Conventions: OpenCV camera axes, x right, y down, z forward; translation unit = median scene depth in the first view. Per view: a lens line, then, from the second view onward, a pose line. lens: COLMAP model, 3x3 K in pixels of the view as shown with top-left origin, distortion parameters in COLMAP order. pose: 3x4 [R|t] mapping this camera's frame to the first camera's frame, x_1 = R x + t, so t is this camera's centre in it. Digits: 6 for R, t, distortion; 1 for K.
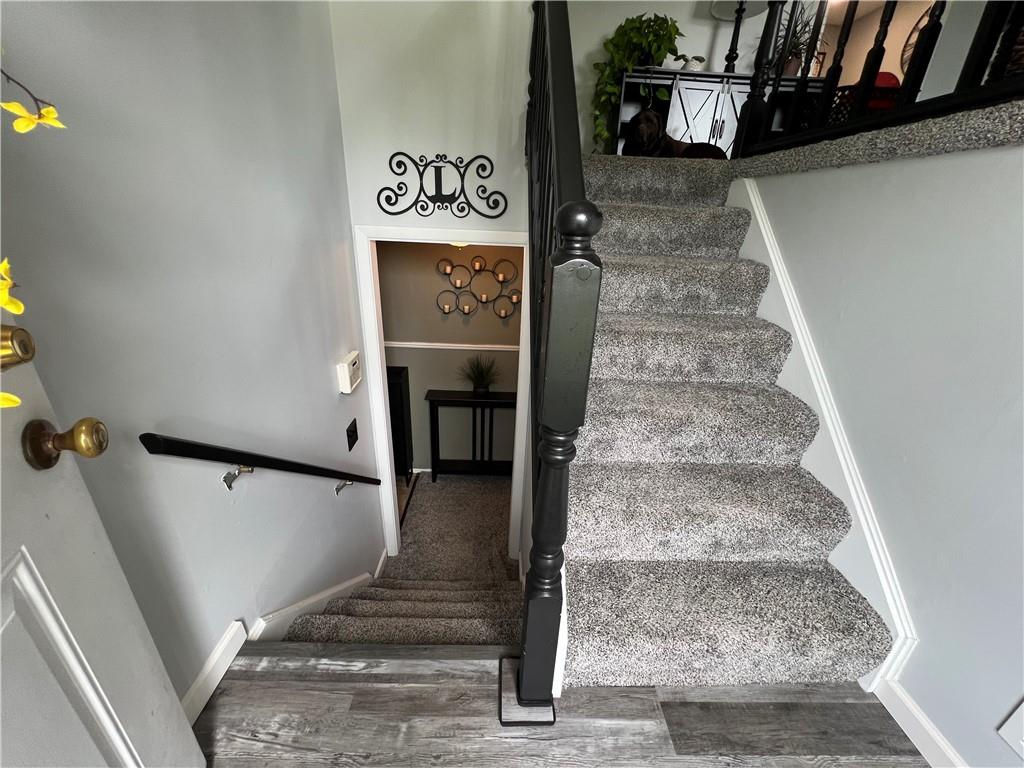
lens RADIAL K [[408.2, 0, 511.6], [0, 408.2, 383.5], [0, 0, 1]] dist [-0.001488, 0.000396]
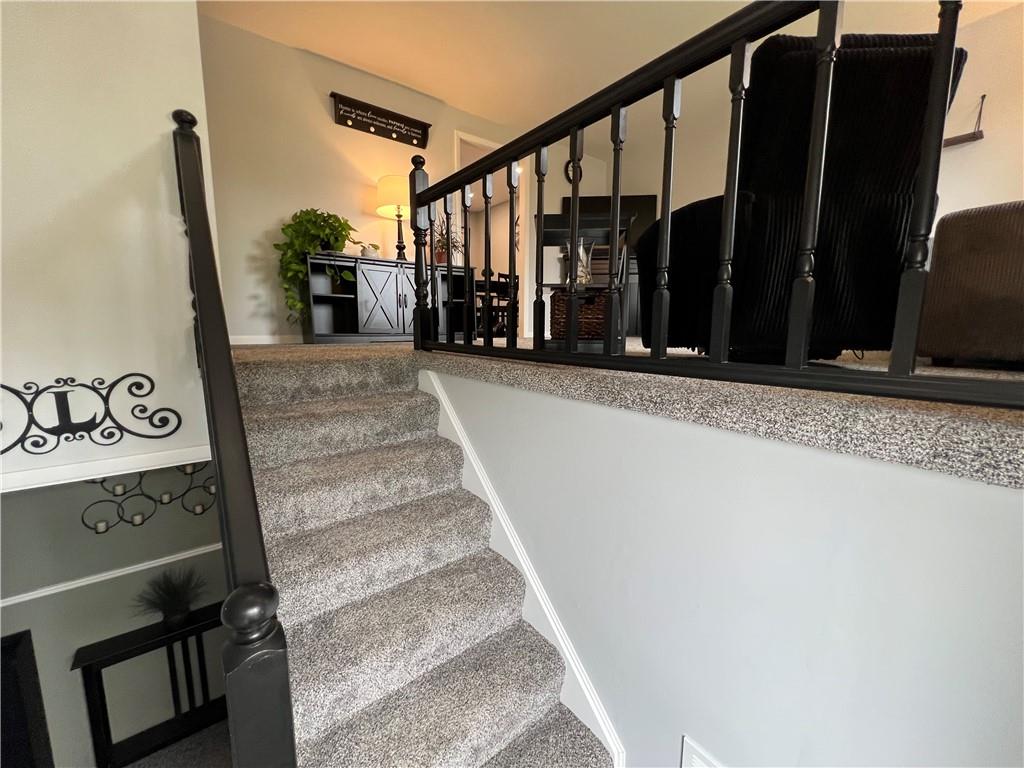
lens RADIAL K [[410.2, 0, 509.7], [0, 410.2, 385.1], [0, 0, 1]] dist [-0.001889, 0.000950]
pose [[0.803947, -0.121121, 0.582236, 0.054010], [0.255967, 0.954188, -0.154941, -0.205195], [-0.536796, 0.273598, 0.798119, -0.083279]]
